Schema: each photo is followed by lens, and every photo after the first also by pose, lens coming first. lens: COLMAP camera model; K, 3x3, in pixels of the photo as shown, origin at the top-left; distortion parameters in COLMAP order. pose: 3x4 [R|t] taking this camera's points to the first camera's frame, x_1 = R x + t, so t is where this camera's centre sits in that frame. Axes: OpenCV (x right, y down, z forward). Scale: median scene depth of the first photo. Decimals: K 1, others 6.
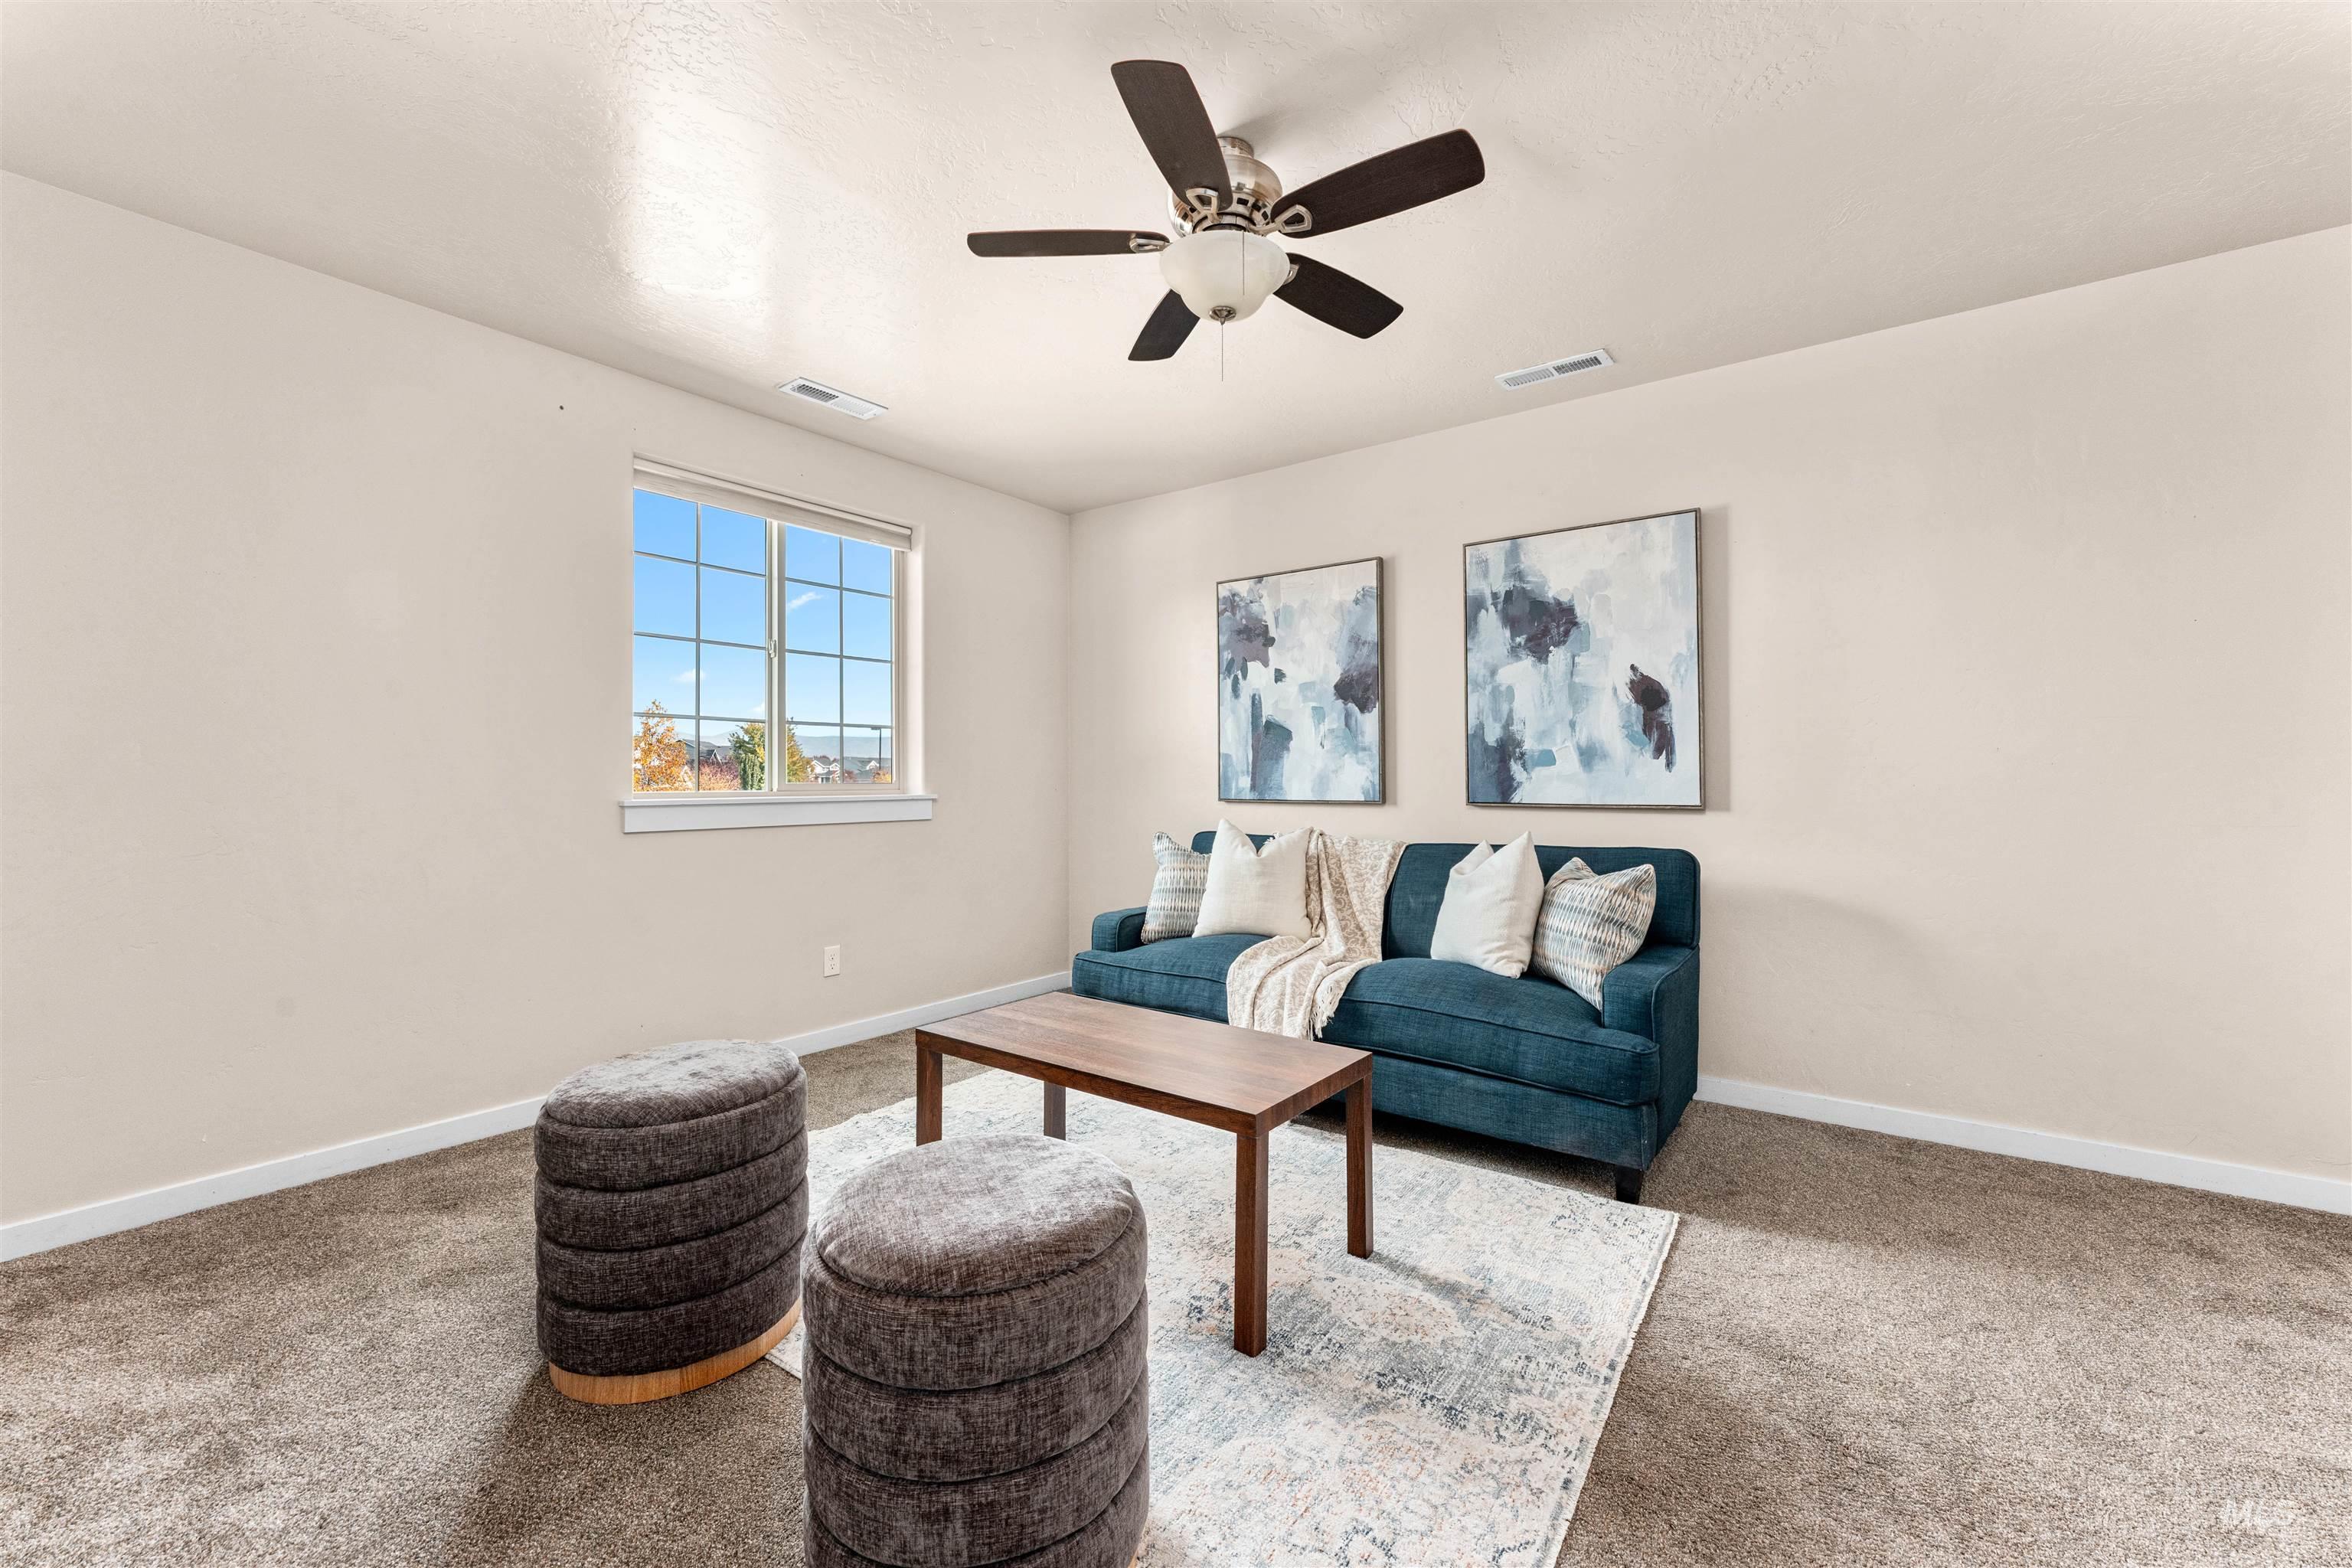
lens RADIAL K [[947.3, 0, 1165.4], [0, 947.3, 770.6], [0, 0, 1]] dist [0.004323, -0.001287]
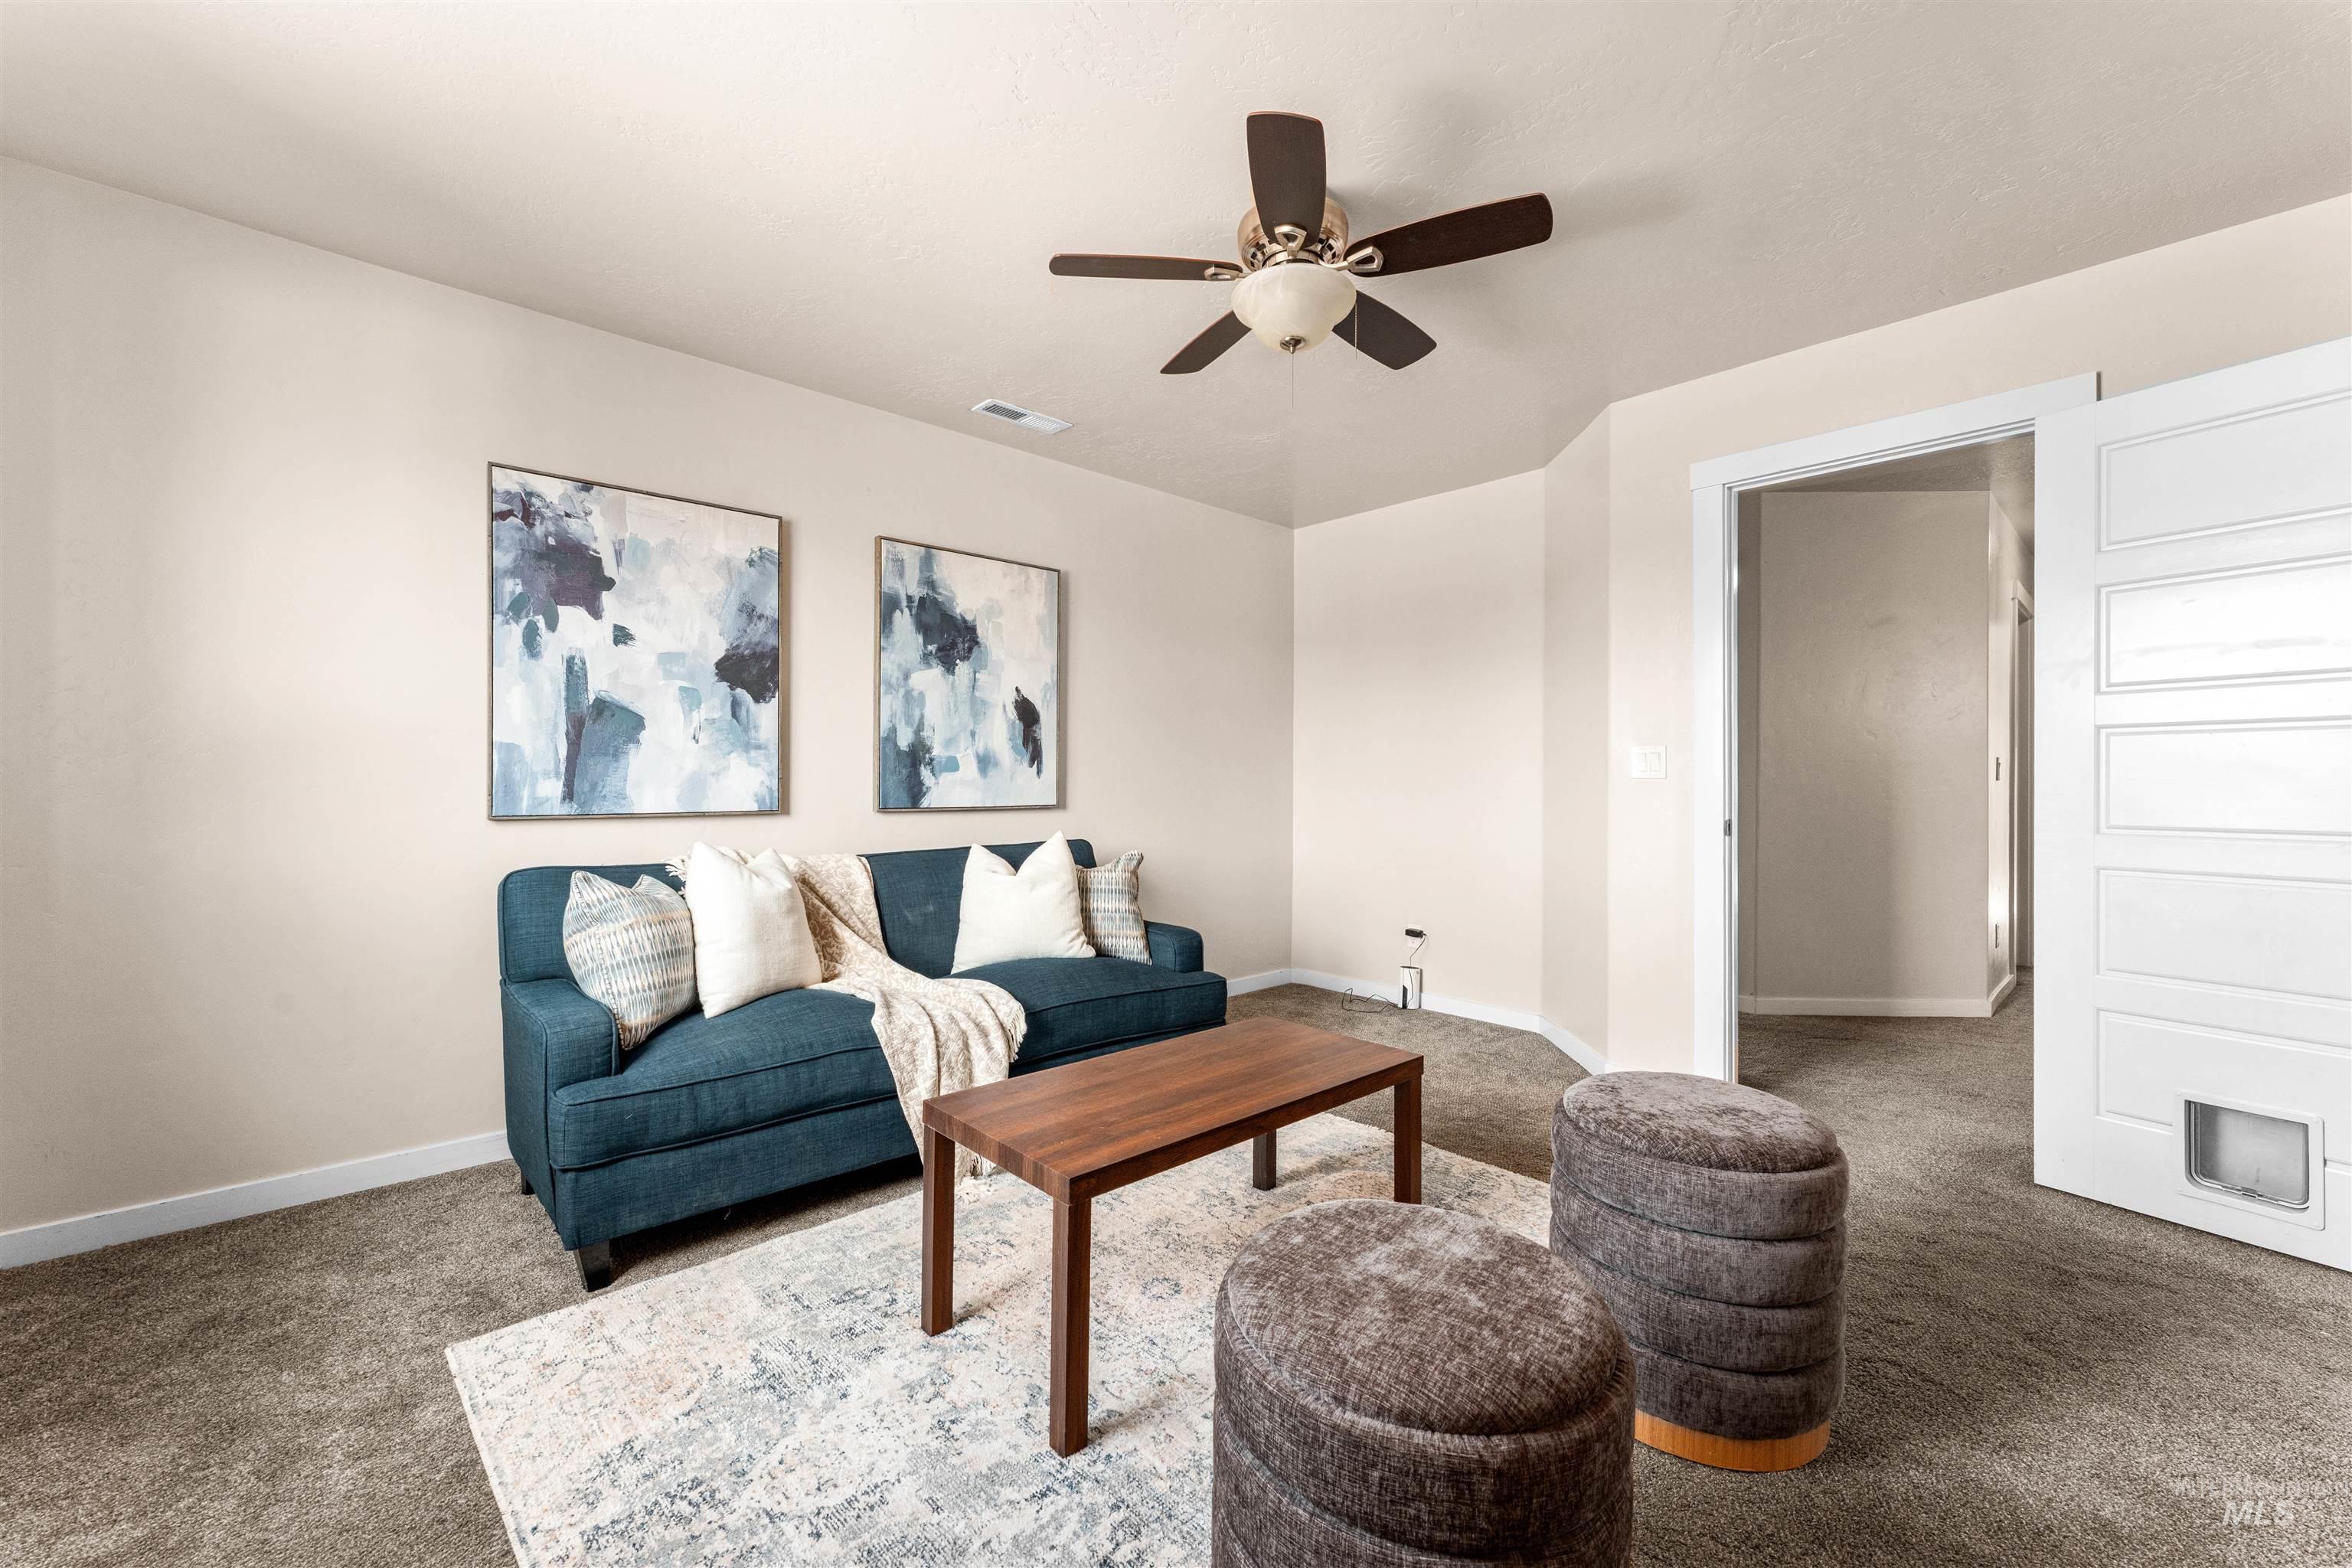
lens RADIAL K [[947.3, 0, 1196.4], [0, 947.3, 792.8], [0, 0, 1]] dist [0.004323, -0.001287]
pose [[0.159860, -0.010715, 0.987082, -0.537845], [-0.010664, 0.999864, 0.012581, 0.002209], [-0.987082, -0.012538, 0.159724, 0.501987]]
